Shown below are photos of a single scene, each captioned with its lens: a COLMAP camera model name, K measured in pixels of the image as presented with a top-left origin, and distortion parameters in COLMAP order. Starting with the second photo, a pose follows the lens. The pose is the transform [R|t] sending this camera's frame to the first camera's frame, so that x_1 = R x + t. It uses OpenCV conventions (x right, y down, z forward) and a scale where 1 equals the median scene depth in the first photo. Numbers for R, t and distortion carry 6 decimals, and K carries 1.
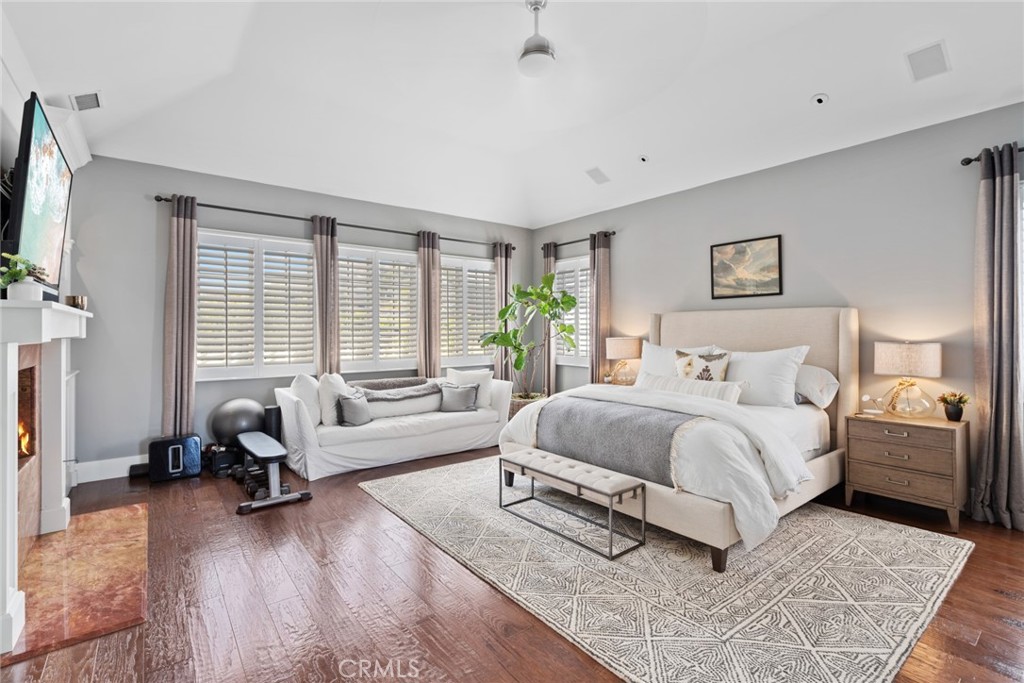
lens RADIAL K [[465.6, 0, 513.9], [0, 465.6, 336.5], [0, 0, 1]] dist [-0.008202, 0.002274]
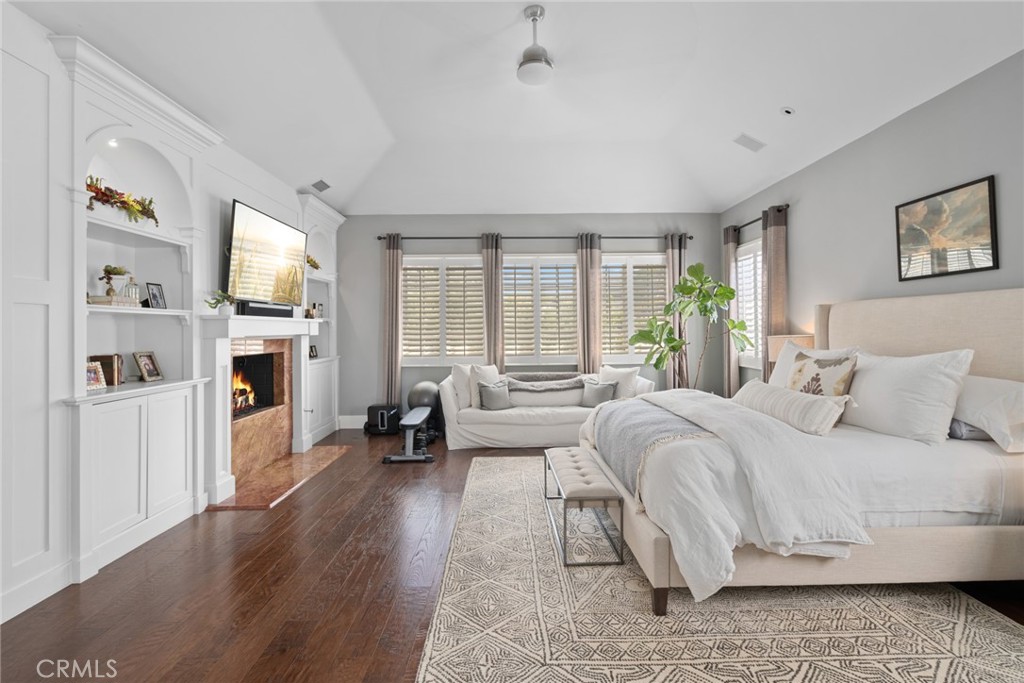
lens RADIAL K [[465.6, 0, 516.5], [0, 465.6, 331.5], [0, 0, 1]] dist [-0.008202, 0.002274]
pose [[0.802498, -0.002884, -0.596648, 0.405886], [0.000961, 0.999993, -0.003542, -0.002631], [0.596654, 0.002270, 0.802495, 0.091744]]
